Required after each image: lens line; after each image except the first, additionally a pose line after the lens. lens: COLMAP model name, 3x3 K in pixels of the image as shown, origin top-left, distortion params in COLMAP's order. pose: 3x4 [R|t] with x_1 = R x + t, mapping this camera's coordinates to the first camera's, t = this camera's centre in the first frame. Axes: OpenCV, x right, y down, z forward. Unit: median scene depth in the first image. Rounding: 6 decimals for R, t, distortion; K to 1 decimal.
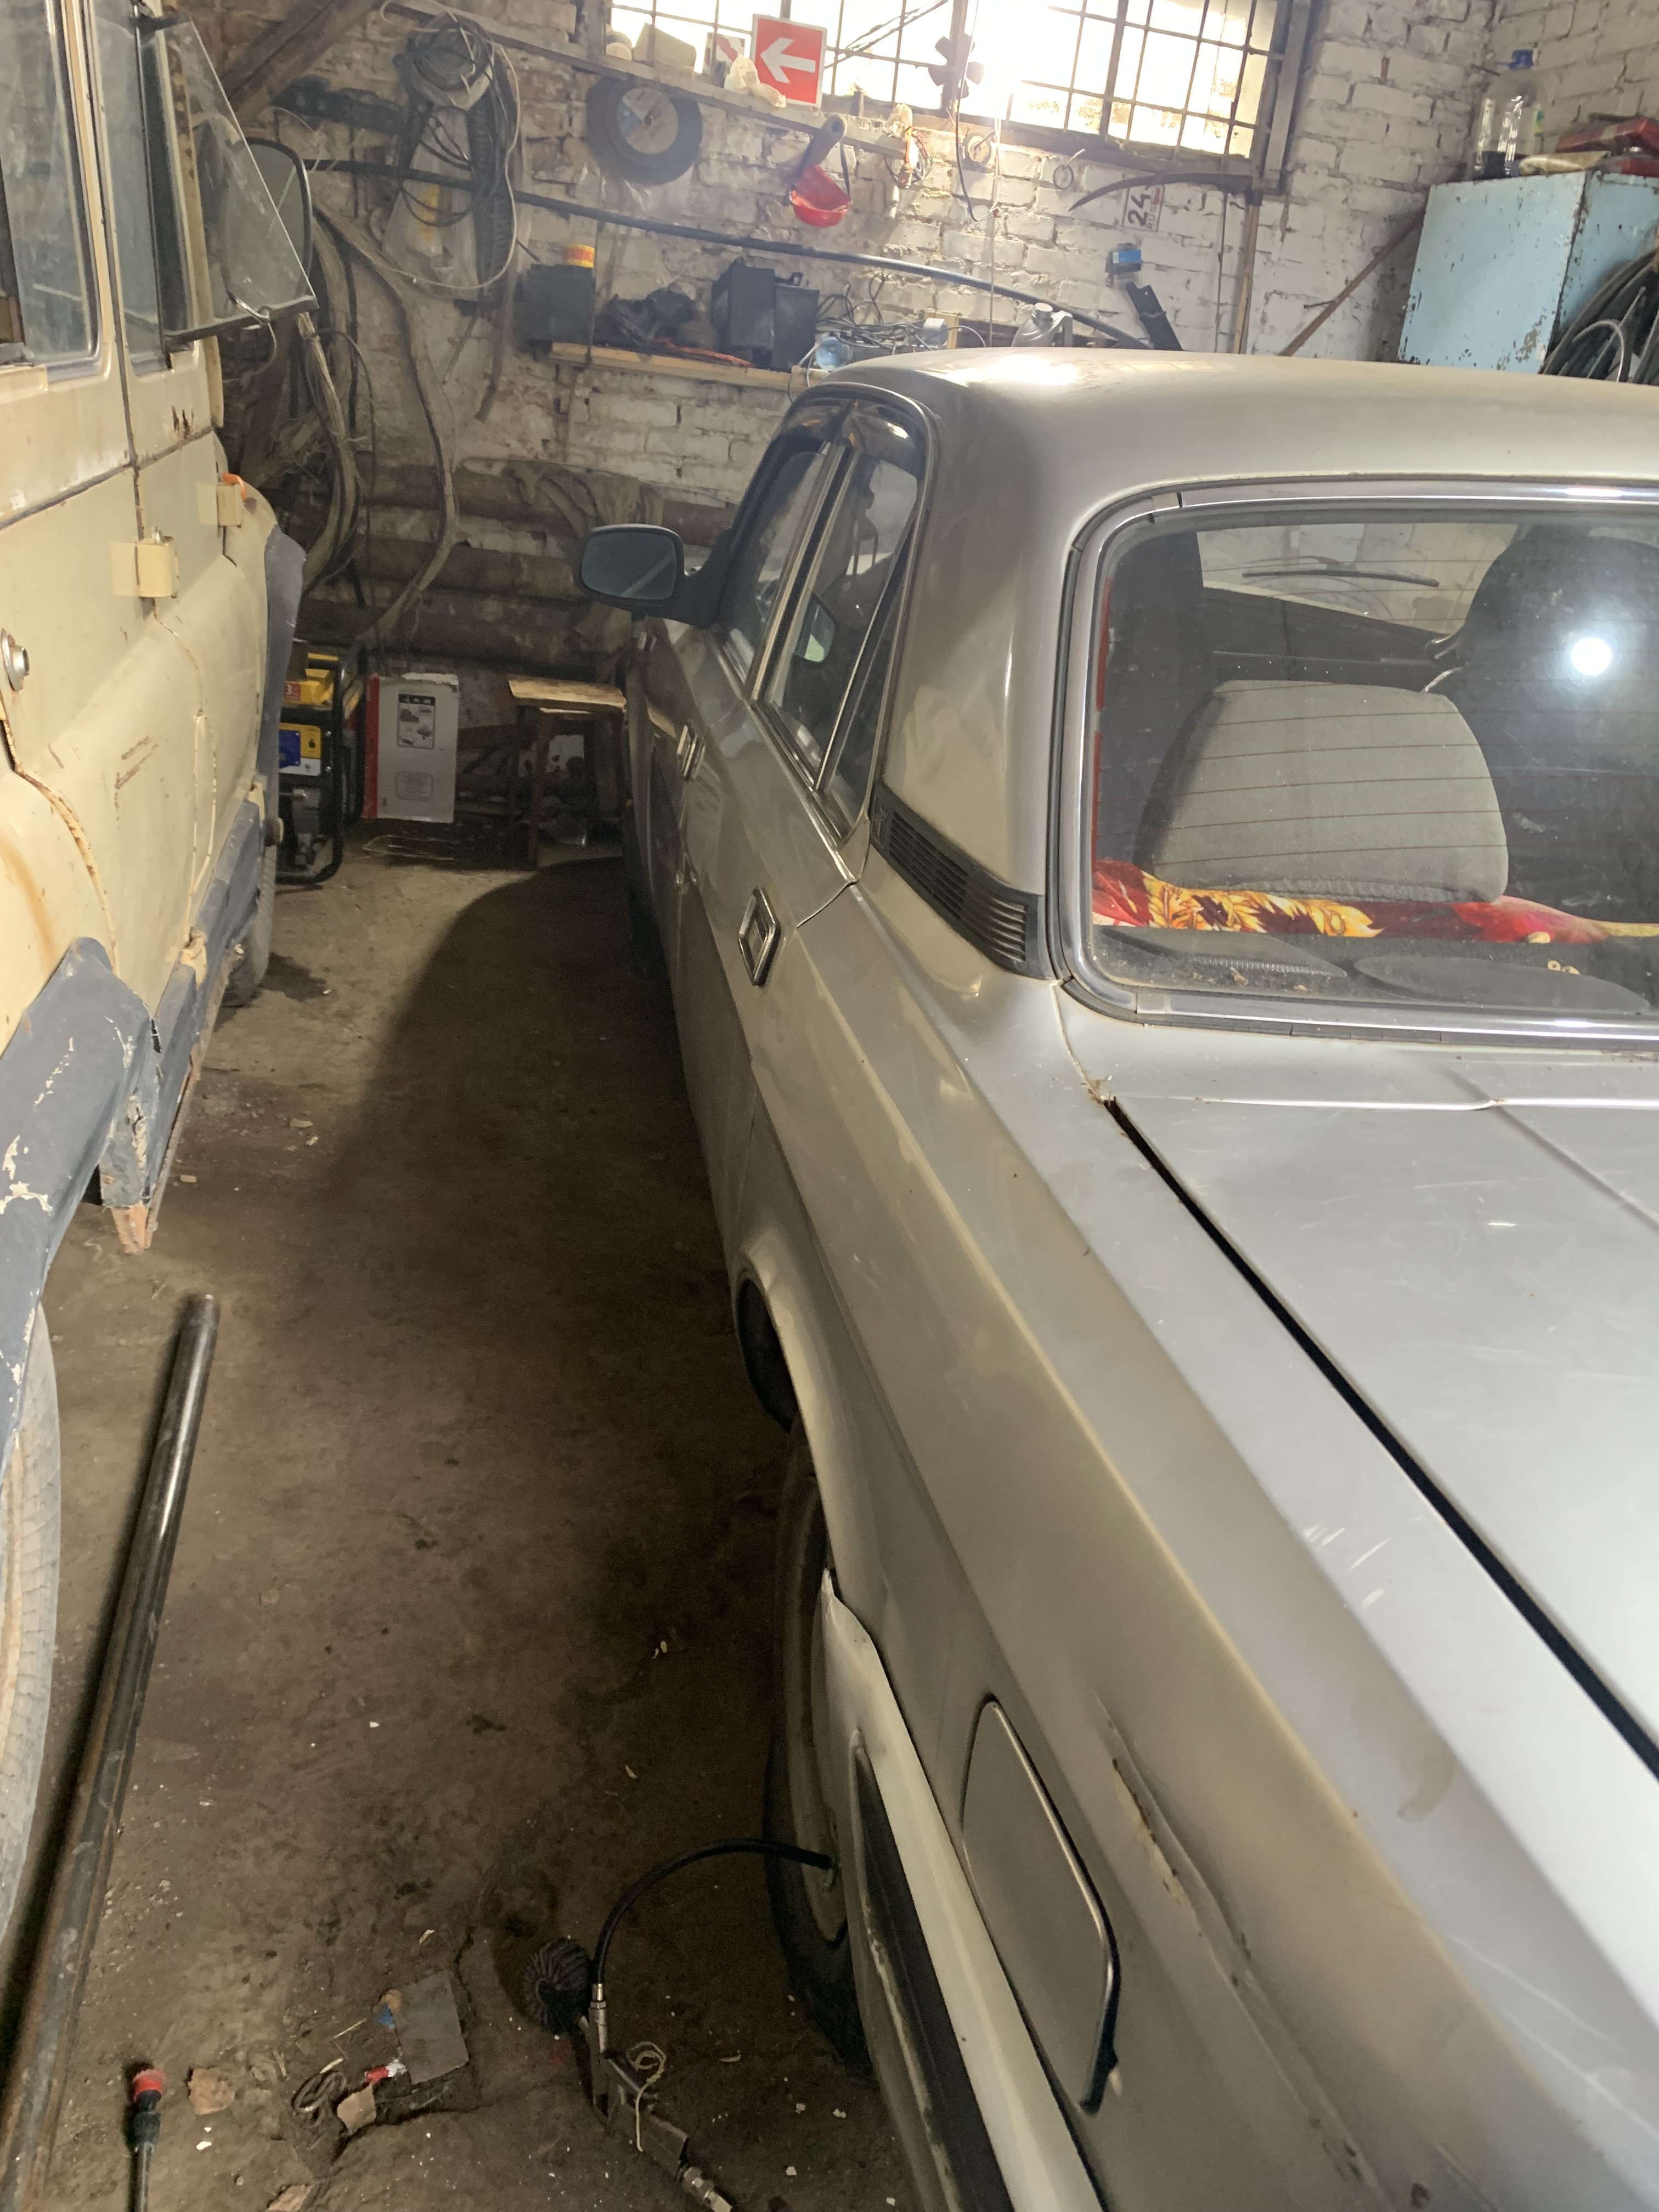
lens RADIAL K [[1646.0, 0, 845.0], [0, 1646.0, 1103.9], [0, 0, 1]] dist [-0.001621, -0.000026]
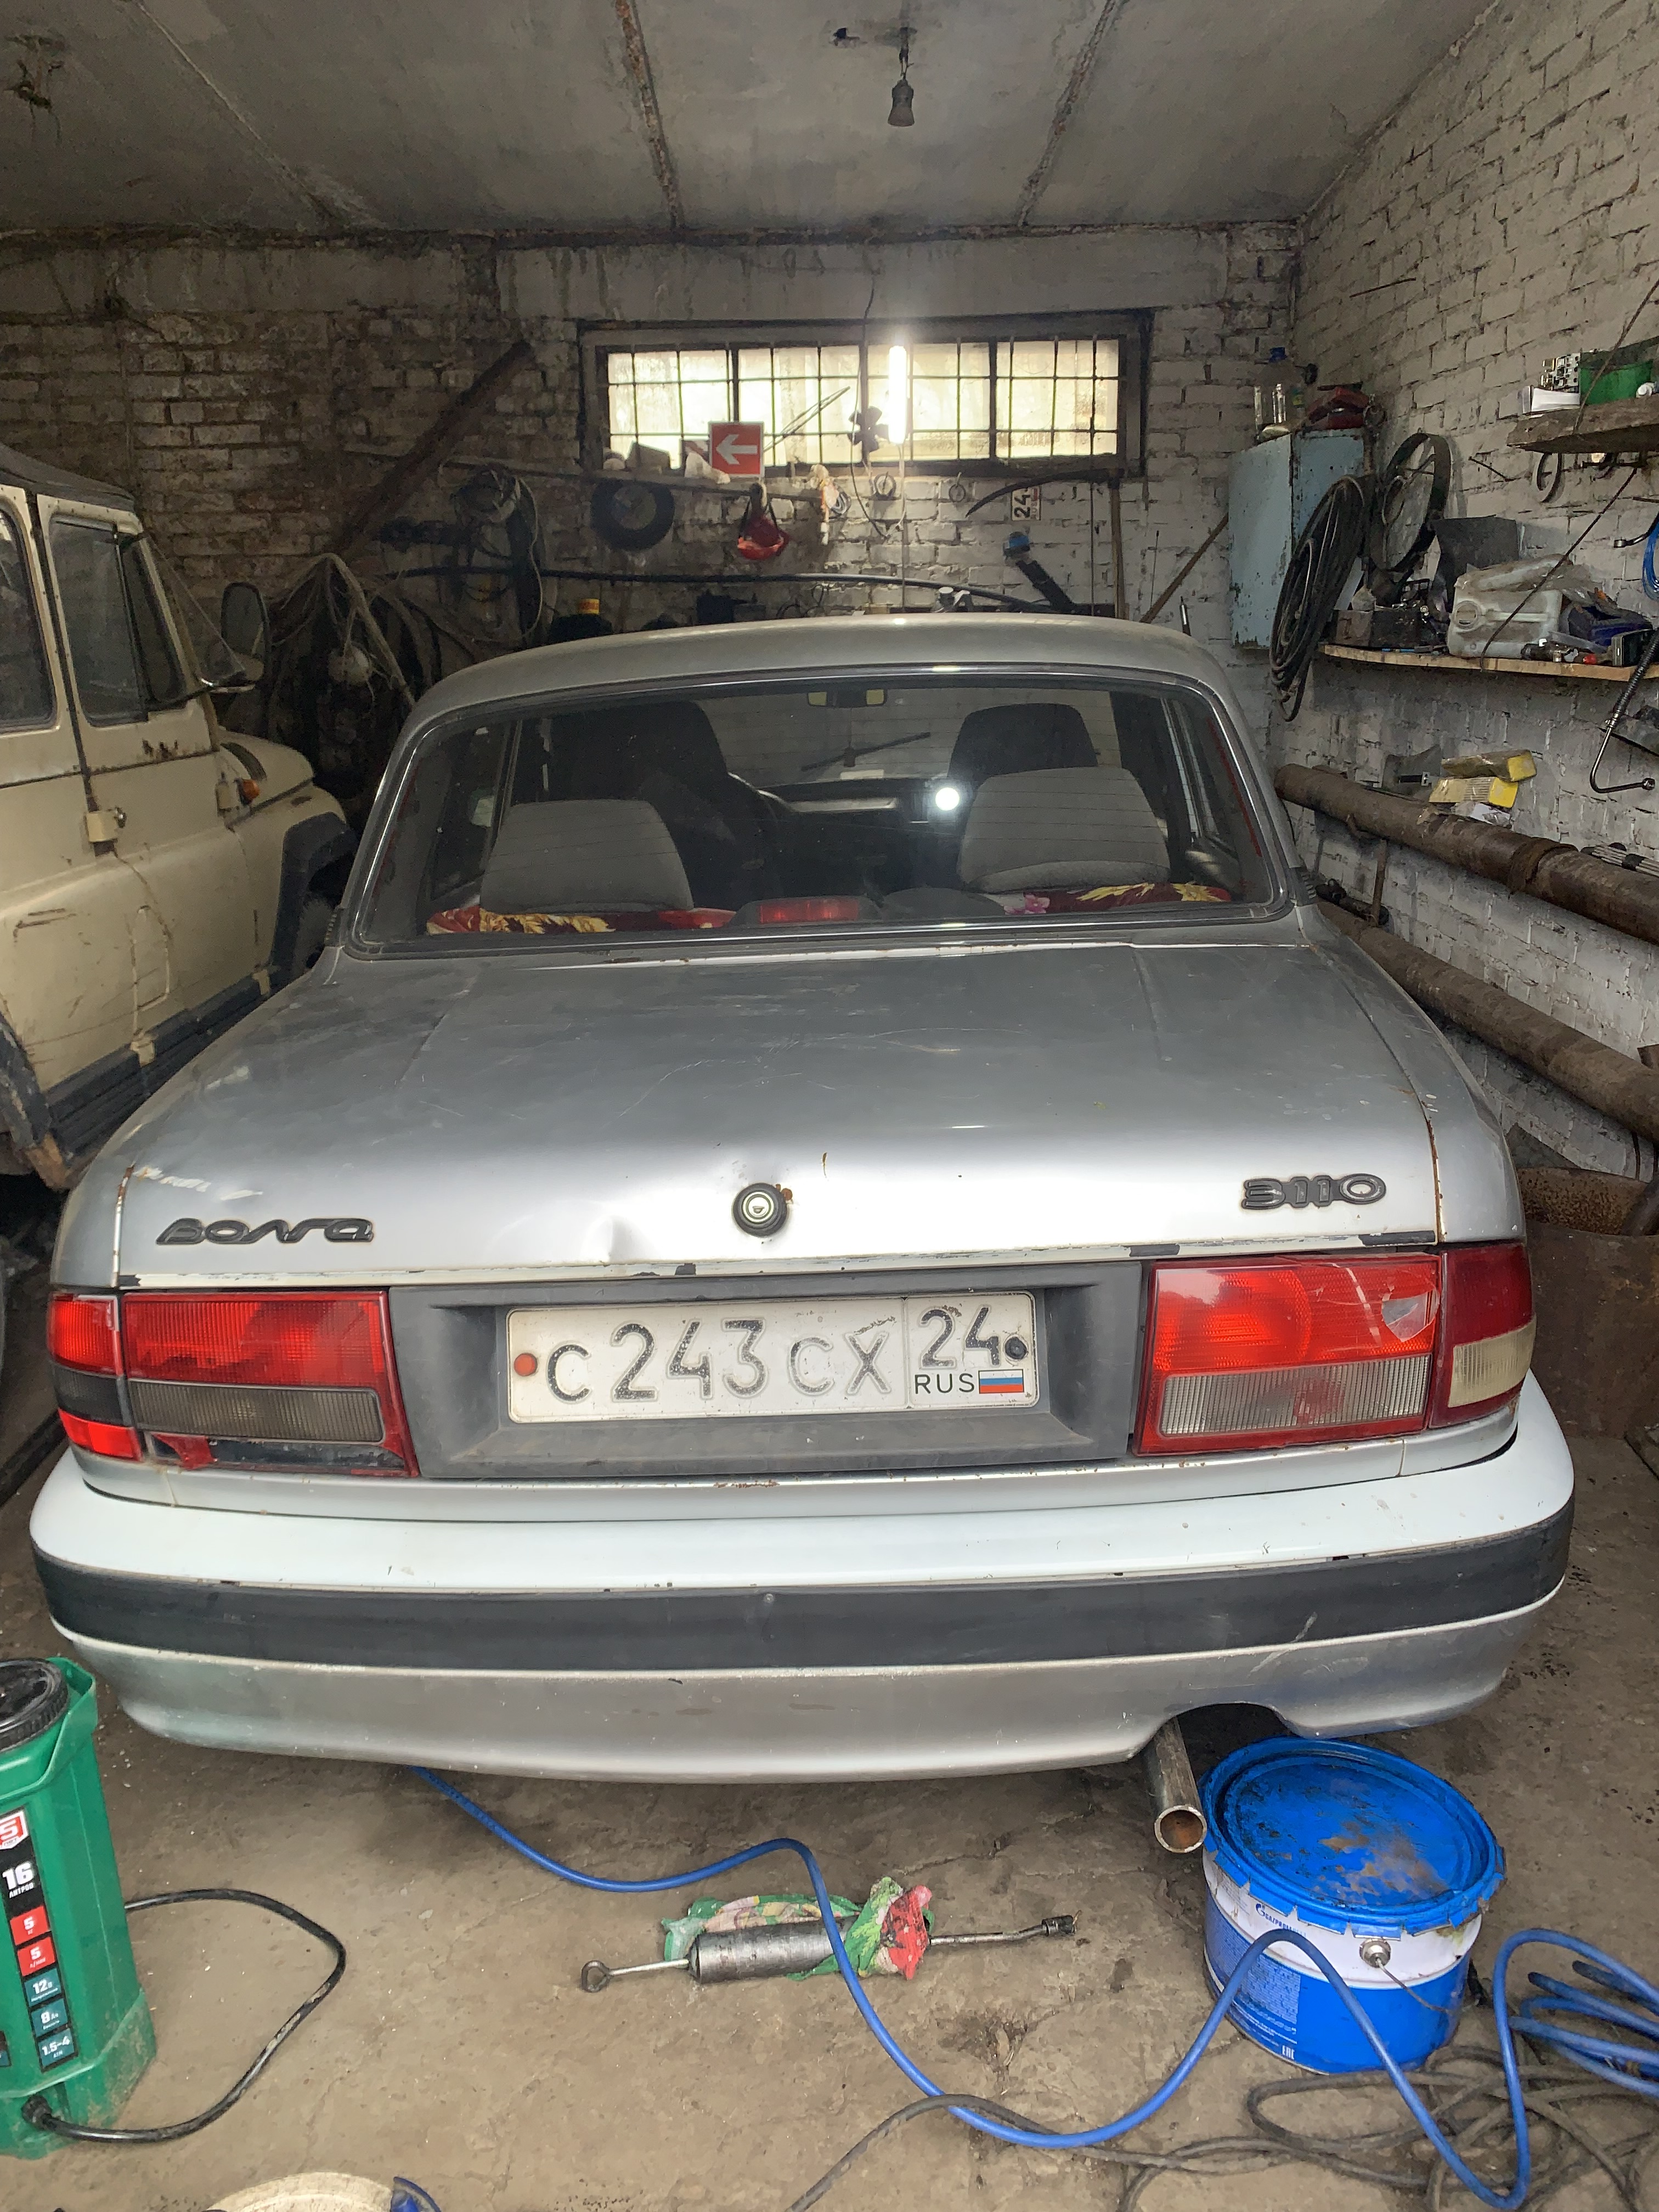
lens RADIAL K [[1646.0, 0, 837.6], [0, 1646.0, 1100.6], [0, 0, 1]] dist [-0.001621, -0.000026]
pose [[0.972304, -0.079481, -0.219789, 0.291355], [0.043384, 0.985434, -0.164430, 0.119613], [0.229657, 0.150341, 0.961590, -0.200830]]
